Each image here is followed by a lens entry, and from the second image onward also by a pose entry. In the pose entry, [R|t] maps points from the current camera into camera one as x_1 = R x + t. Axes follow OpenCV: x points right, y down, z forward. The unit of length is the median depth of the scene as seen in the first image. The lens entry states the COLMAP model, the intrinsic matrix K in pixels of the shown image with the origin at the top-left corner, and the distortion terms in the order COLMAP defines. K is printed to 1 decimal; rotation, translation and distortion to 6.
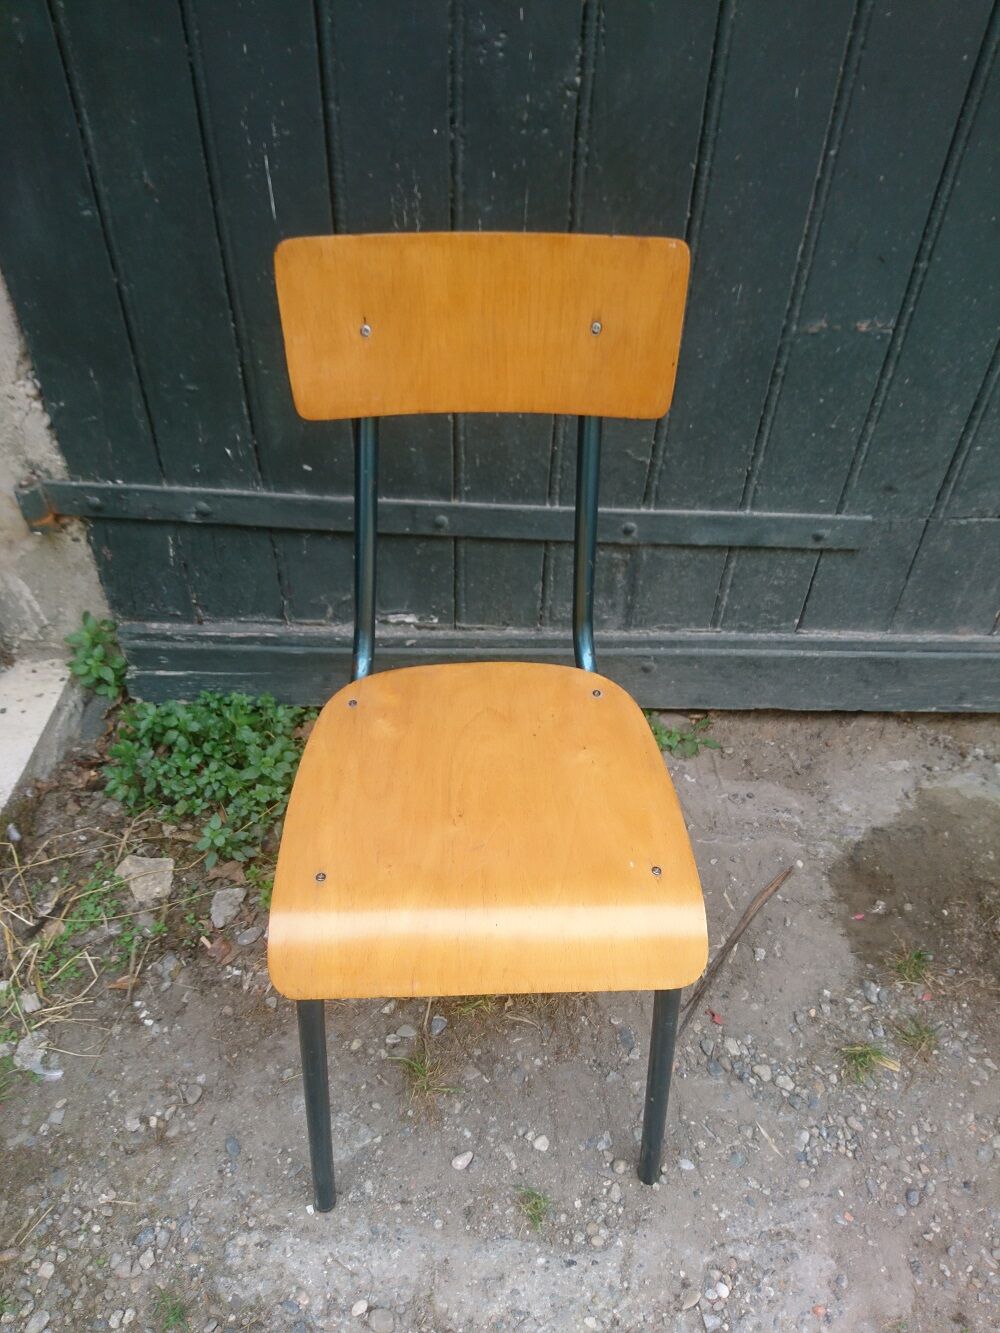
lens RADIAL K [[928.2, 0, 477.7], [0, 928.2, 674.9], [0, 0, 1]] dist [0.040728, -0.068303]
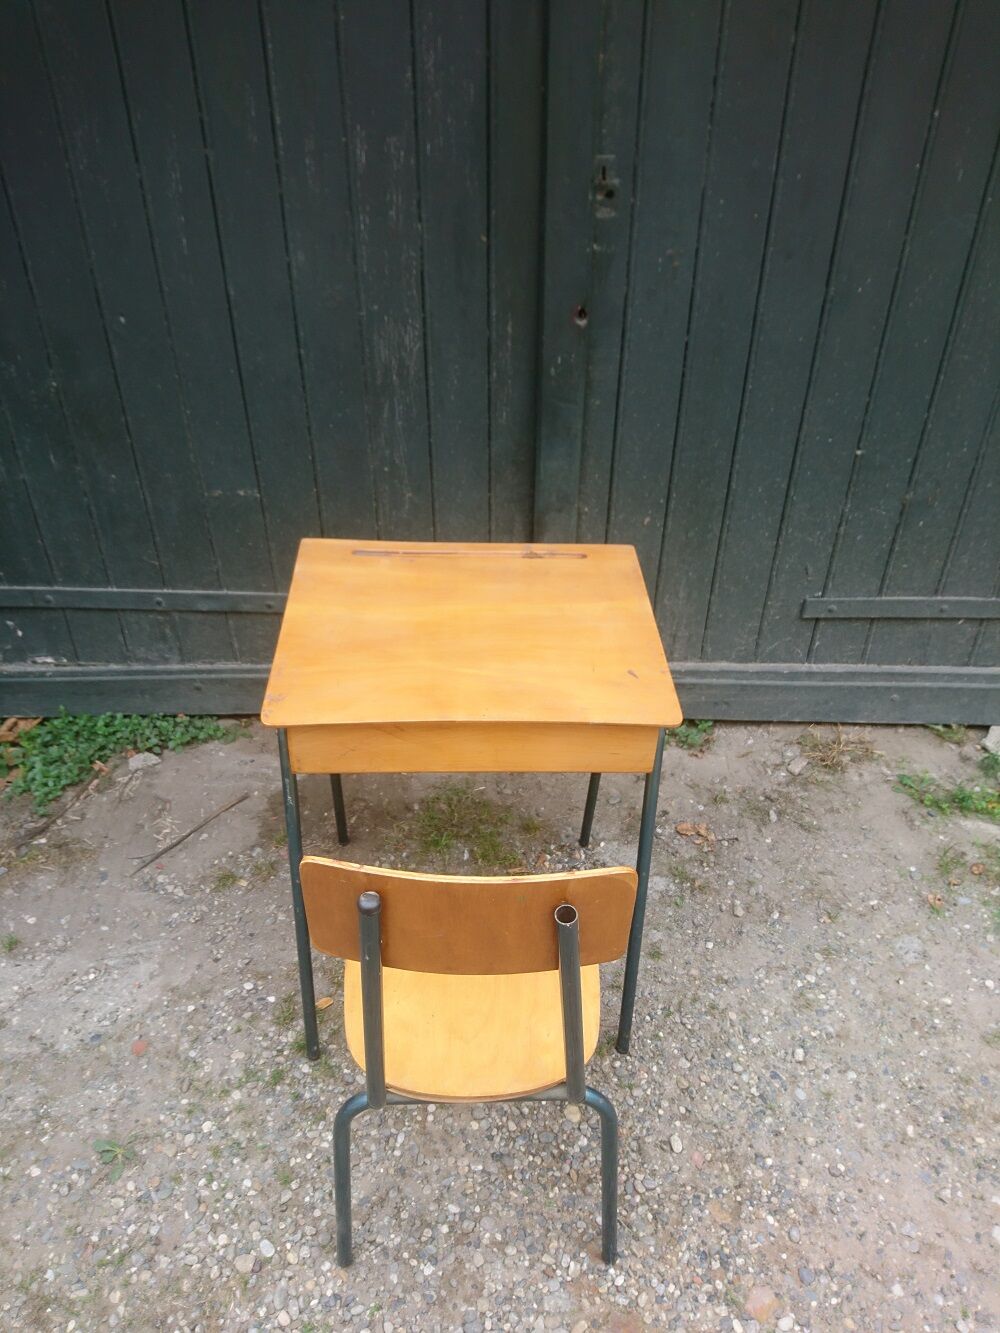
lens RADIAL K [[928.2, 0, 513.4], [0, 928.2, 661.5], [0, 0, 1]] dist [0.040728, -0.068303]
pose [[0.999734, -0.015723, 0.016890, 0.815802], [0.018187, 0.987381, -0.157315, 0.248428], [-0.014204, 0.157580, 0.987404, -0.744975]]
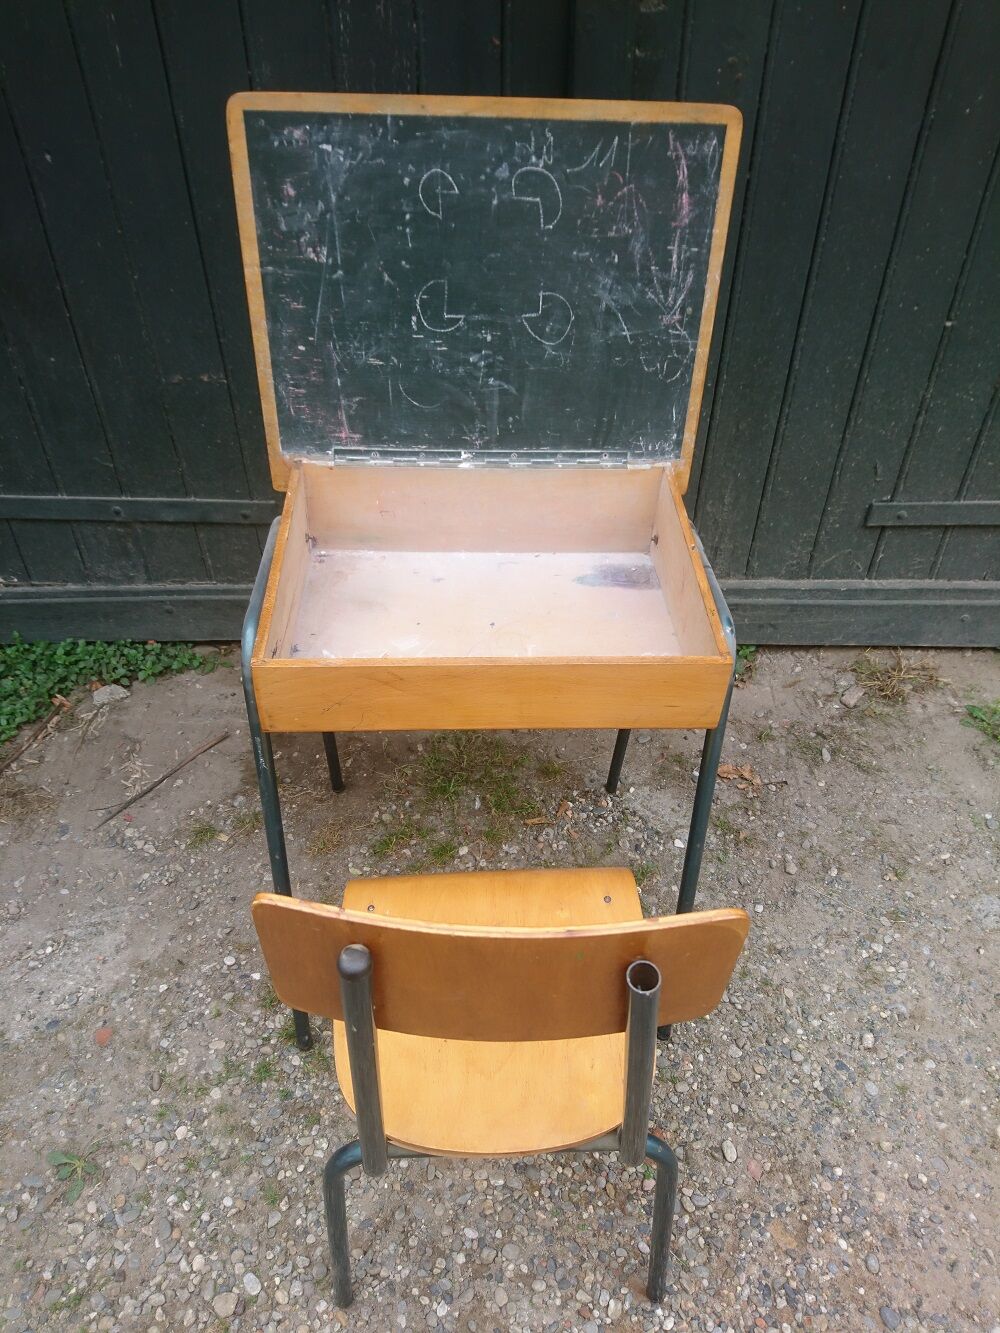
lens RADIAL K [[928.2, 0, 503.3], [0, 928.2, 670.9], [0, 0, 1]] dist [0.040728, -0.068303]
pose [[0.999793, -0.020281, 0.001863, 0.795130], [0.020348, 0.998553, -0.049778, 0.193178], [-0.000851, 0.049805, 0.998759, -0.507785]]
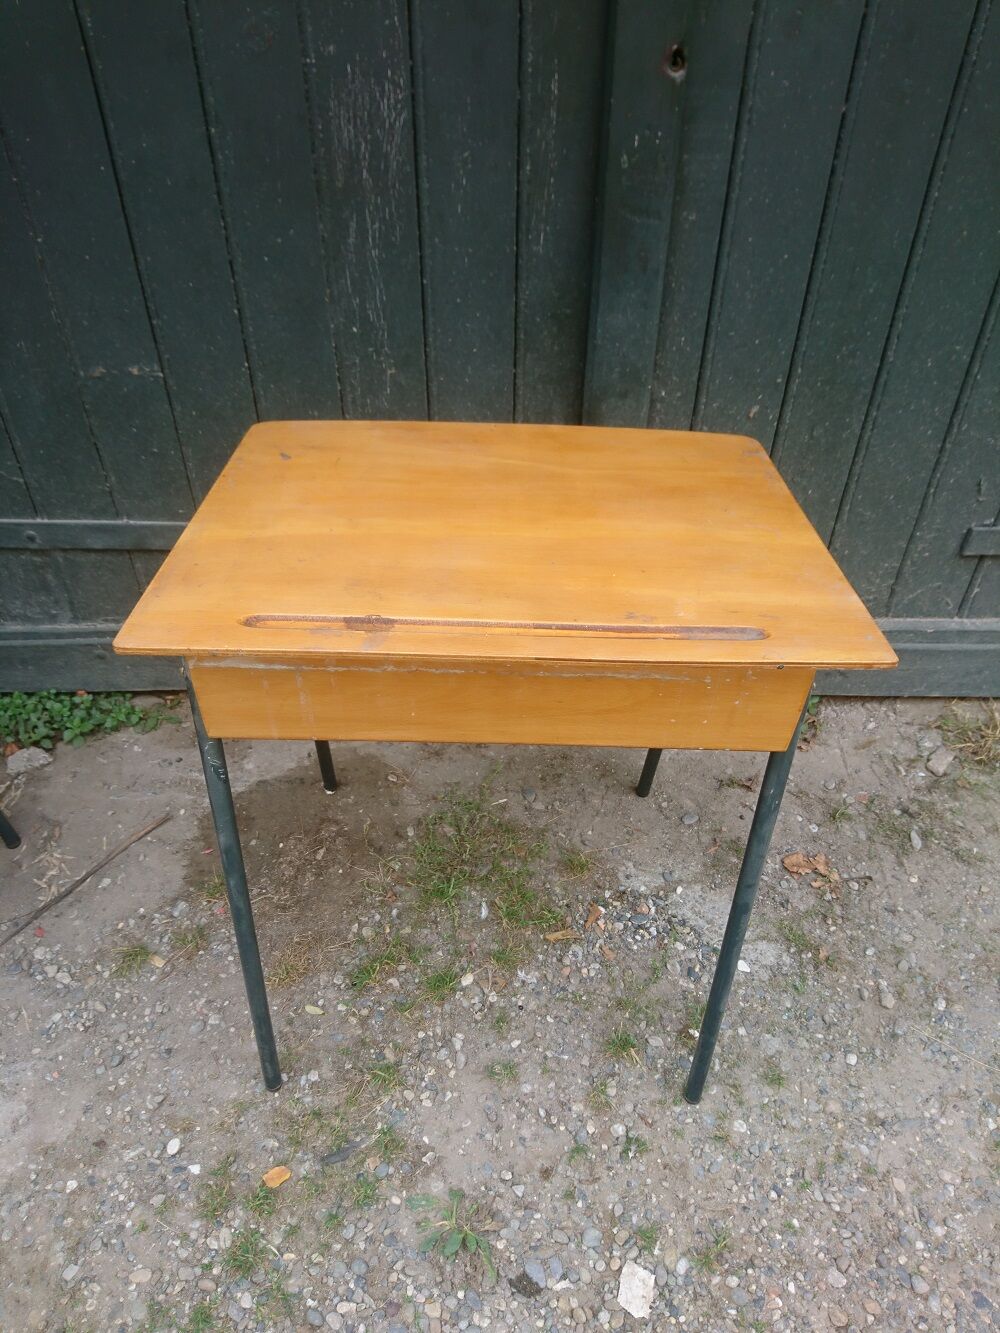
lens RADIAL K [[928.2, 0, 499.7], [0, 928.2, 667.4], [0, 0, 1]] dist [0.040728, -0.068303]
pose [[0.999638, -0.022328, 0.015033, 0.763208], [0.022950, 0.998829, -0.042590, 0.079978], [-0.014065, 0.042920, 0.998980, -0.216677]]
